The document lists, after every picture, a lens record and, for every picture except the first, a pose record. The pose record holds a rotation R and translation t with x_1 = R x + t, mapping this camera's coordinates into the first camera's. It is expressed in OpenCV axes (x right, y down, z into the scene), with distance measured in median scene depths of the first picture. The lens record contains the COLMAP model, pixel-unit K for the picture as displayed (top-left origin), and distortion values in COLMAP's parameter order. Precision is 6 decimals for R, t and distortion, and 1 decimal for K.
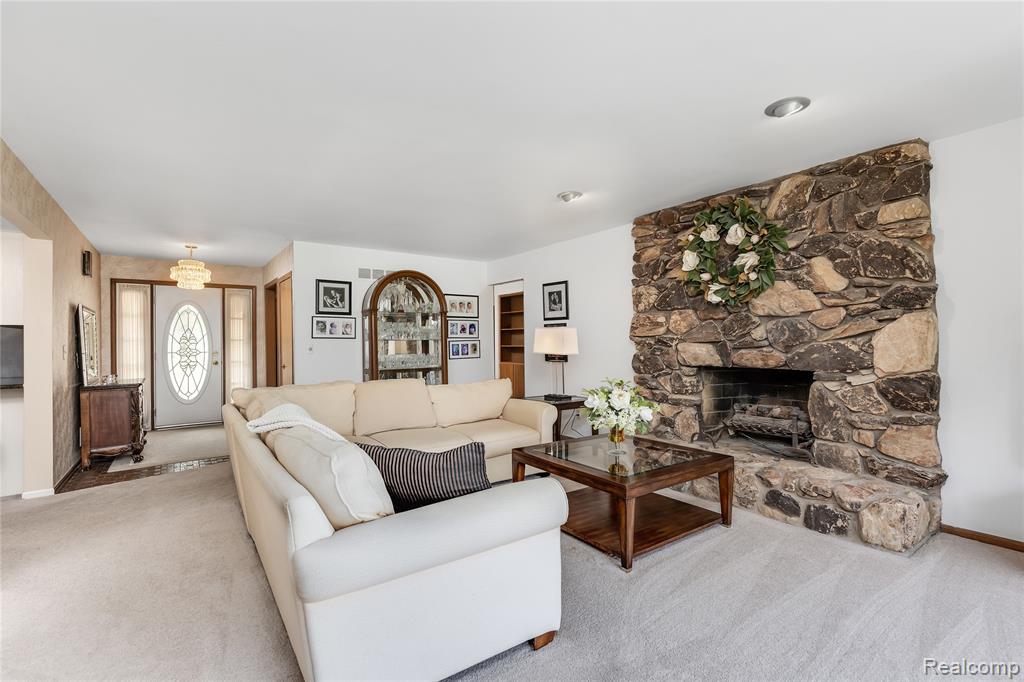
lens RADIAL K [[464.8, 0, 517.7], [0, 464.8, 335.5], [0, 0, 1]] dist [0.004469, 0.001271]
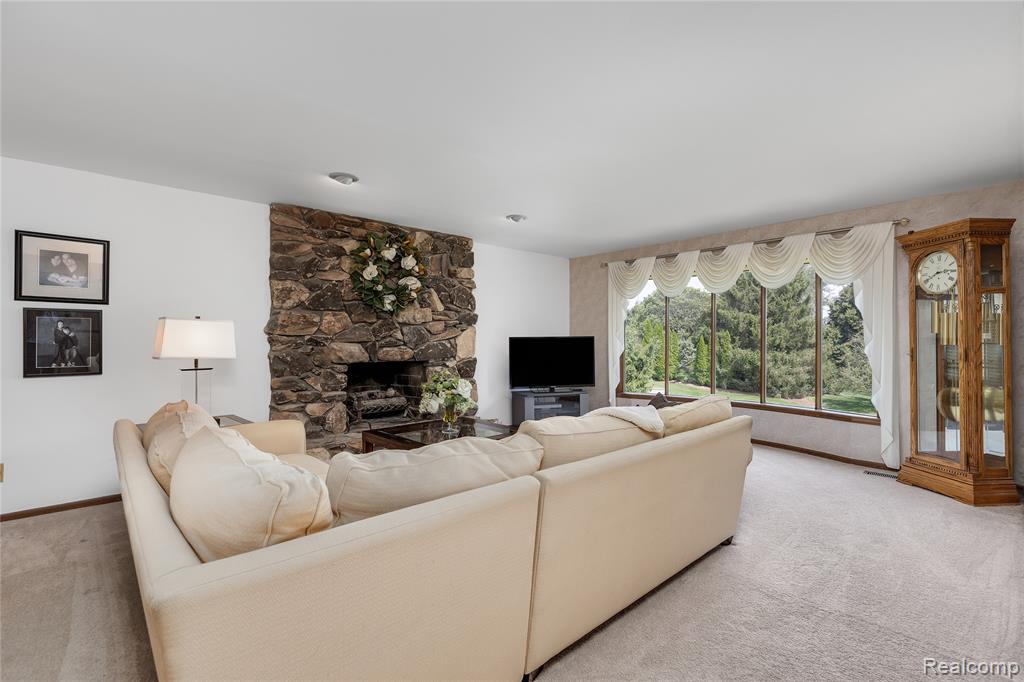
lens RADIAL K [[464.8, 0, 515.4], [0, 464.8, 336.2], [0, 0, 1]] dist [0.004469, 0.001271]
pose [[-0.123137, 0.021942, 0.992147, -0.871638], [-0.008280, 0.999698, -0.023137, 0.025835], [-0.992355, -0.011064, -0.122918, 0.830130]]
